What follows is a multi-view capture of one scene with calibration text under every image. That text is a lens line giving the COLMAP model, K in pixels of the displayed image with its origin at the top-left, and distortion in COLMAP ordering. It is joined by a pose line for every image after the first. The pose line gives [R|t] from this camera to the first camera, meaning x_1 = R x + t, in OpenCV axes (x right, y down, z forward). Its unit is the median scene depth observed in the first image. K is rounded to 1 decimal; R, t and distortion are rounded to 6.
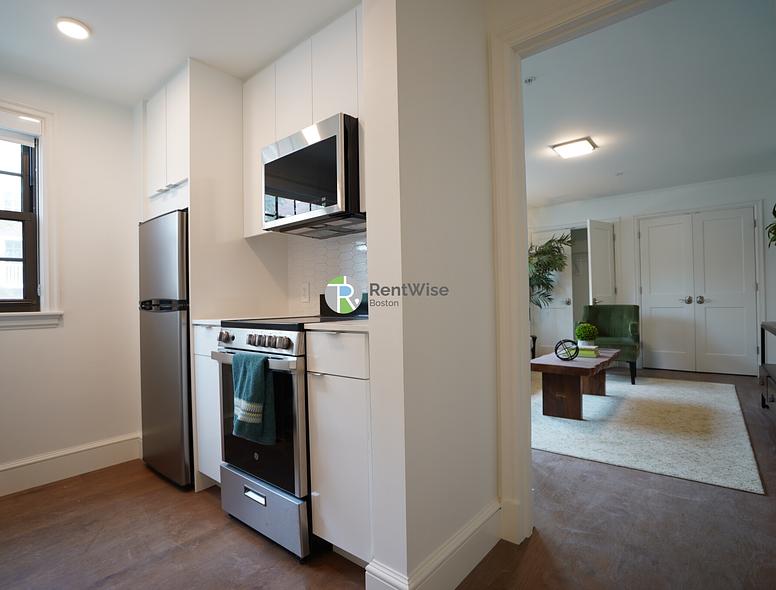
lens RADIAL K [[419.0, 0, 386.5], [0, 419.0, 300.8], [0, 0, 1]] dist [-0.040211, 0.001895]
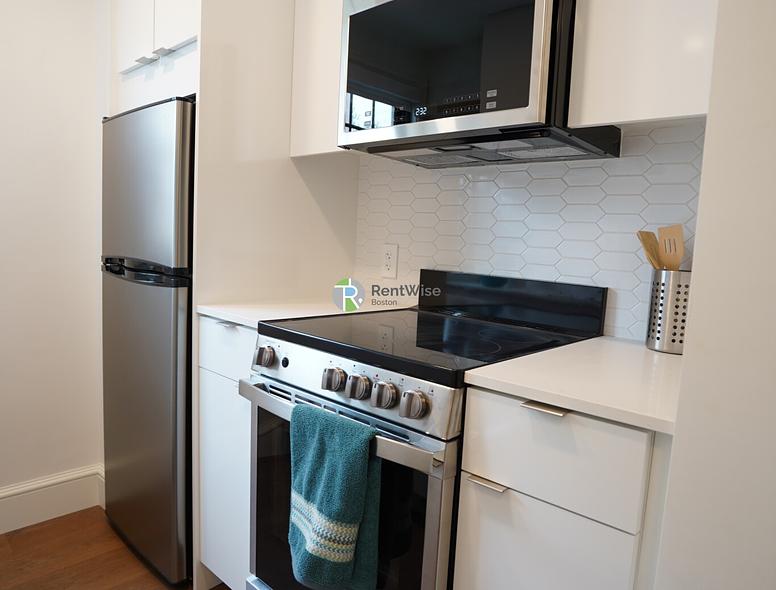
lens RADIAL K [[540.3, 0, 388.8], [0, 540.3, 300.8], [0, 0, 1]] dist [-0.048886, 0.008258]
pose [[0.996750, 0.074044, -0.031727, -0.193690], [-0.069809, 0.990500, 0.118472, -0.061882], [0.040198, -0.115872, 0.992450, 0.306011]]
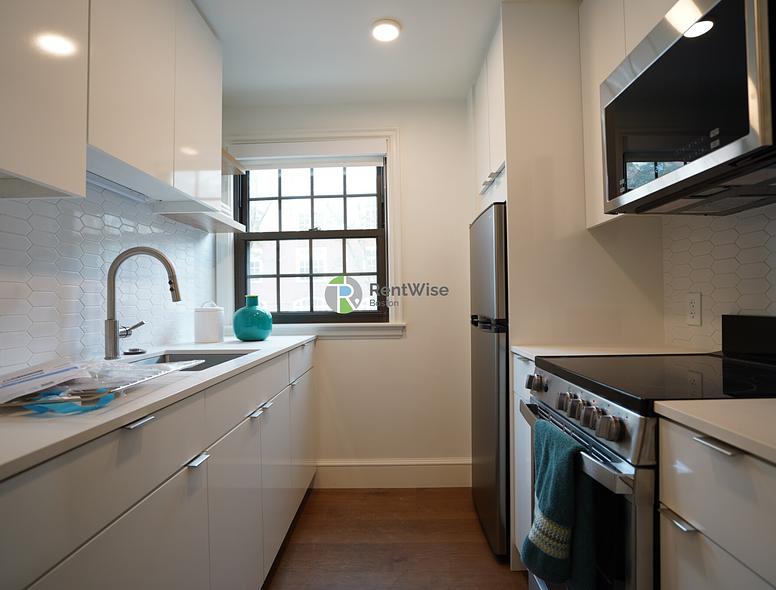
lens RADIAL K [[419.0, 0, 386.5], [0, 419.0, 300.8], [0, 0, 1]] dist [-0.040211, 0.001895]
pose [[0.629681, 0.008947, -0.776802, -0.020126], [0.003783, 0.999887, 0.014583, -0.048468], [0.776844, -0.012121, 0.629576, 0.344020]]
